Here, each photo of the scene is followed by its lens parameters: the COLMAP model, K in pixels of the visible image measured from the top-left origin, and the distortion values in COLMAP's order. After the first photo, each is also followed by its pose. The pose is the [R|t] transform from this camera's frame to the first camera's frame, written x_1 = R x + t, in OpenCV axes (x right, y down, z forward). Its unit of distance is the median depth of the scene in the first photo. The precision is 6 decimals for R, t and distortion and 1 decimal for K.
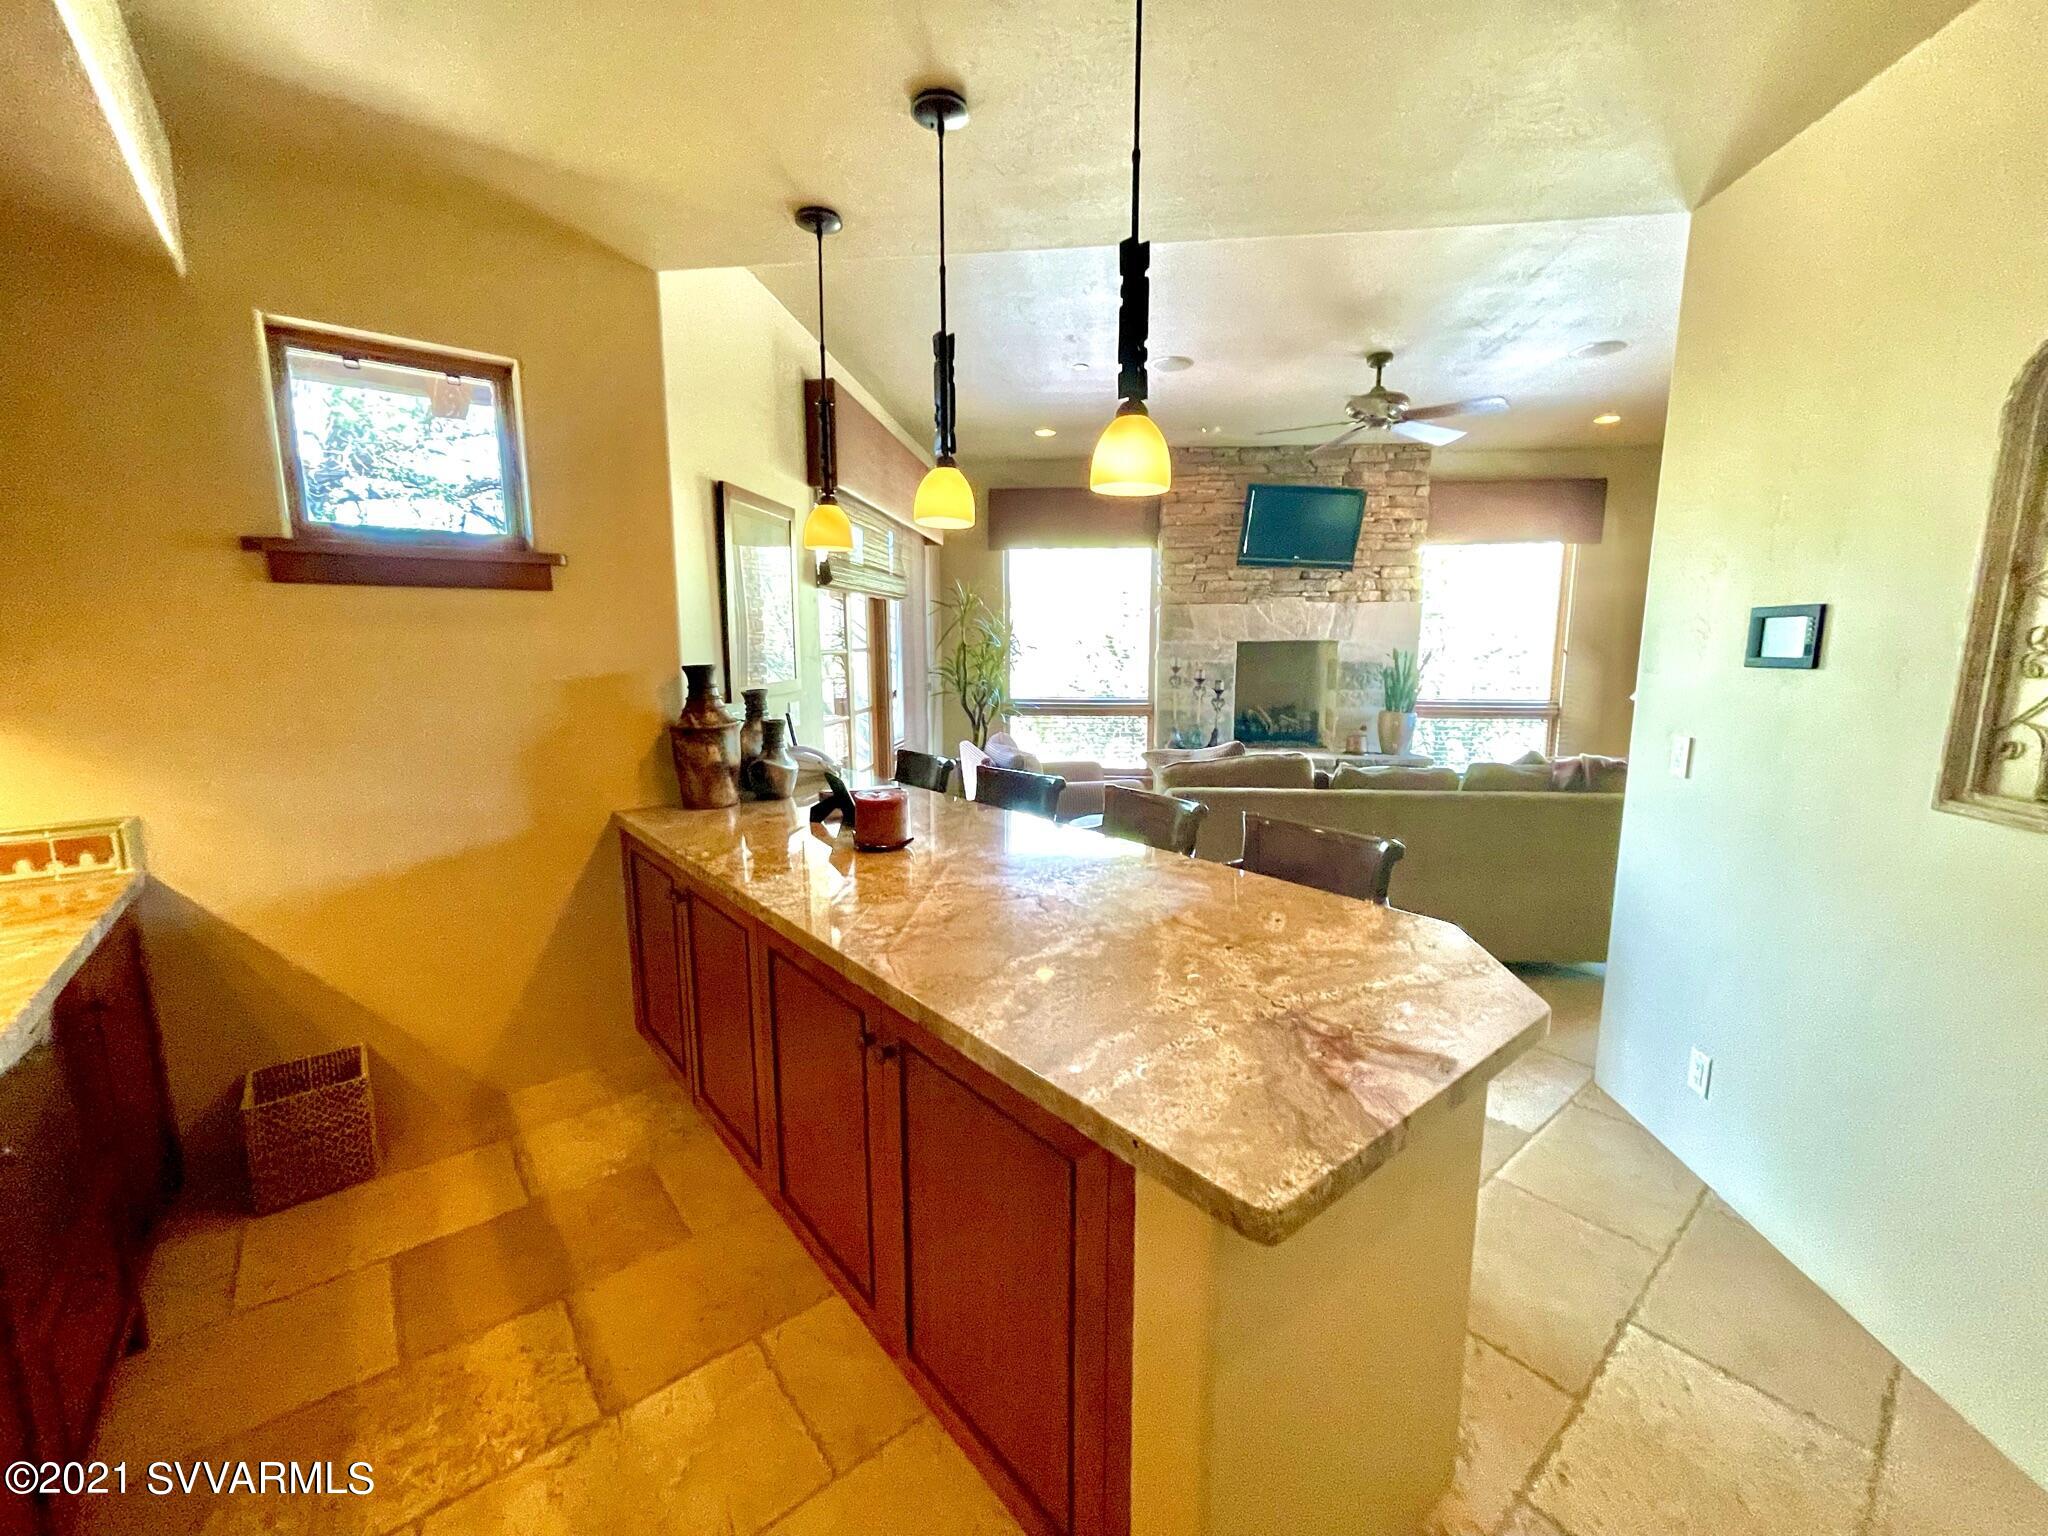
lens RADIAL K [[834.6, 0, 1037.3], [0, 834.6, 769.6], [0, 0, 1]] dist [-0.001880, -0.000217]
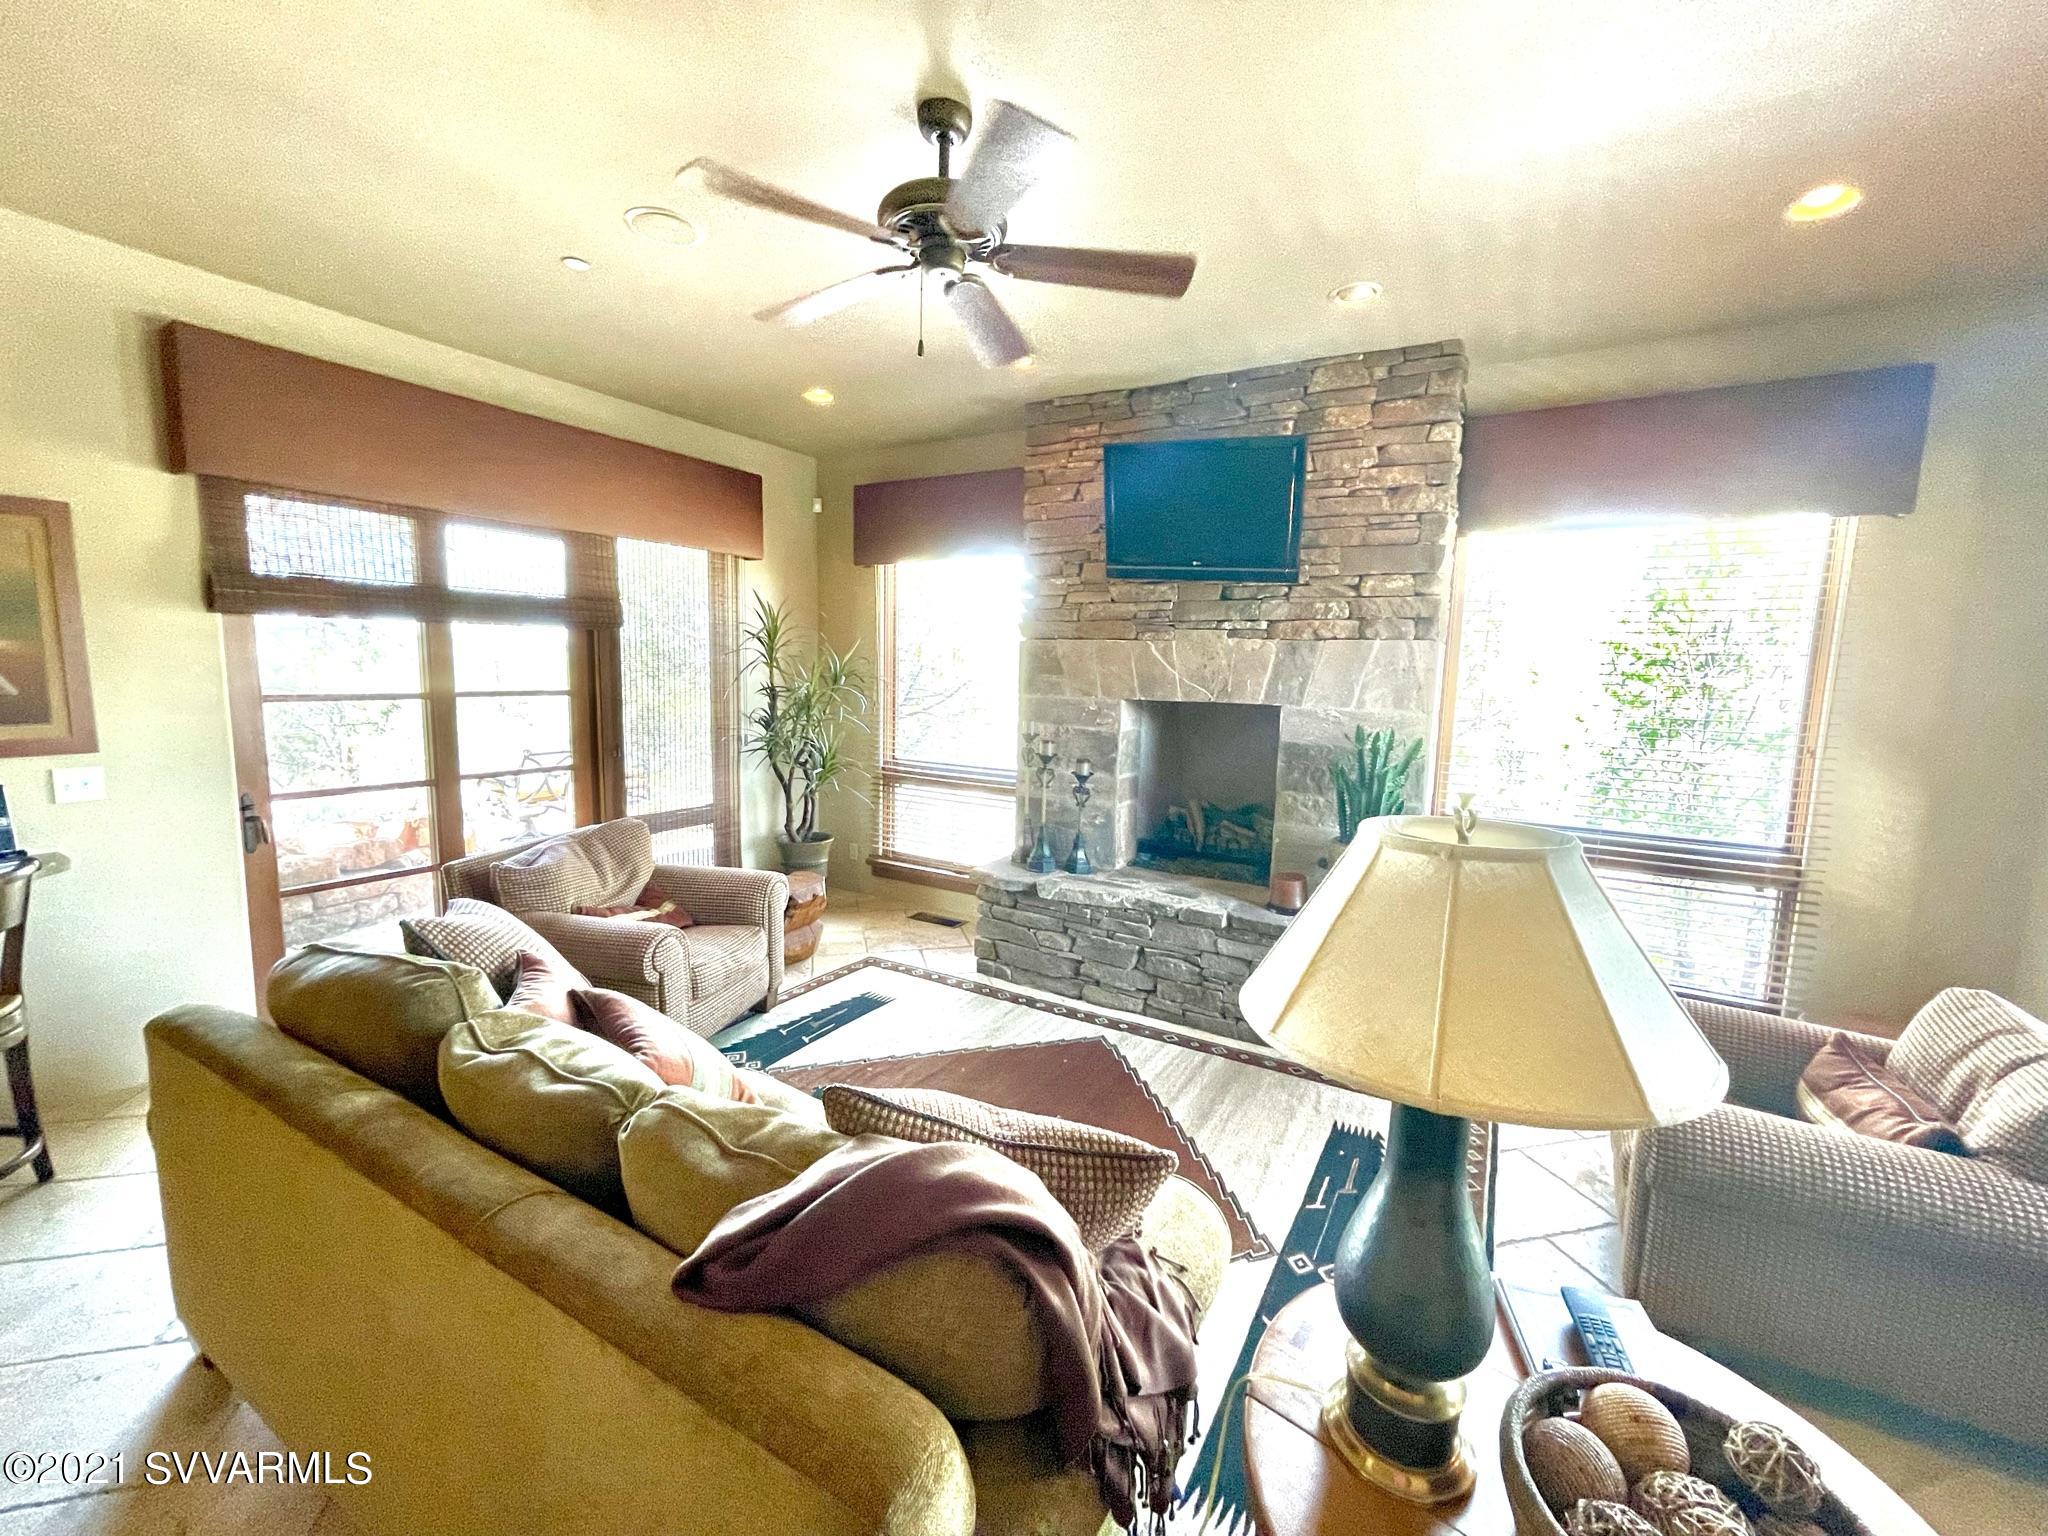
lens RADIAL K [[834.6, 0, 1035.8], [0, 834.6, 774.6], [0, 0, 1]] dist [-0.001880, -0.000217]
pose [[0.903554, 0.081242, -0.420702, 0.455203], [-0.098715, 0.994917, -0.019884, -0.080263], [0.416948, 0.059496, 0.906981, 0.415502]]
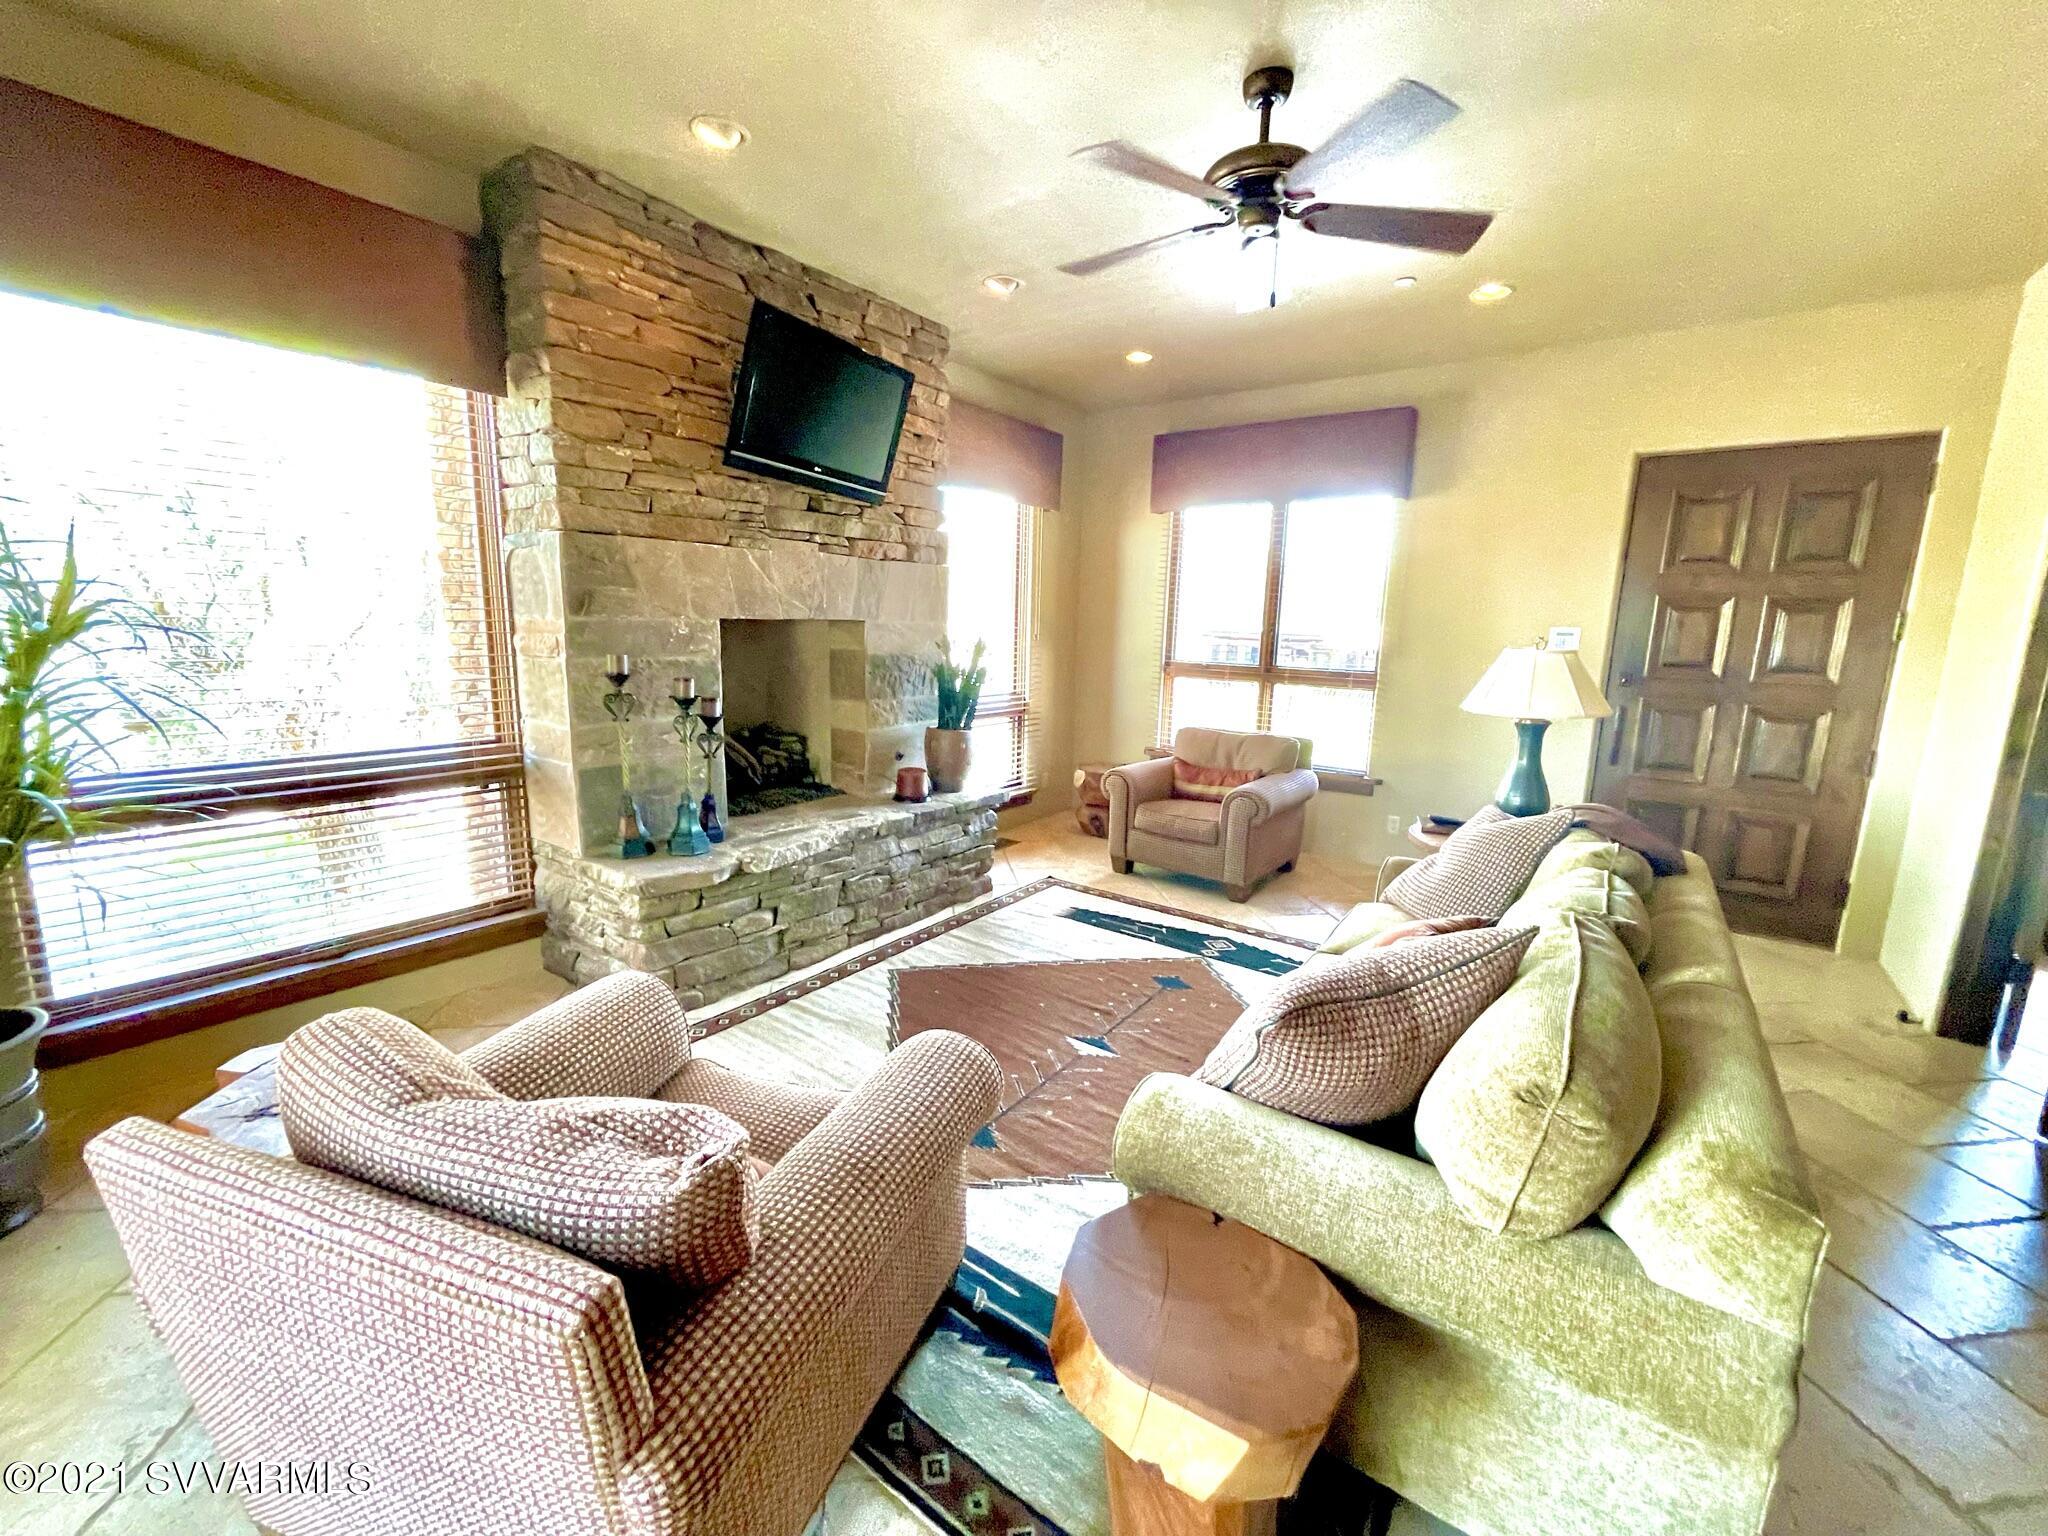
lens RADIAL K [[834.6, 0, 1016.8], [0, 834.6, 769.2], [0, 0, 1]] dist [-0.001880, -0.000217]
pose [[0.520190, -0.137002, 0.842990, -0.112298], [0.112226, 0.989456, 0.091554, -0.090447], [-0.846645, 0.046980, 0.530080, 0.587107]]
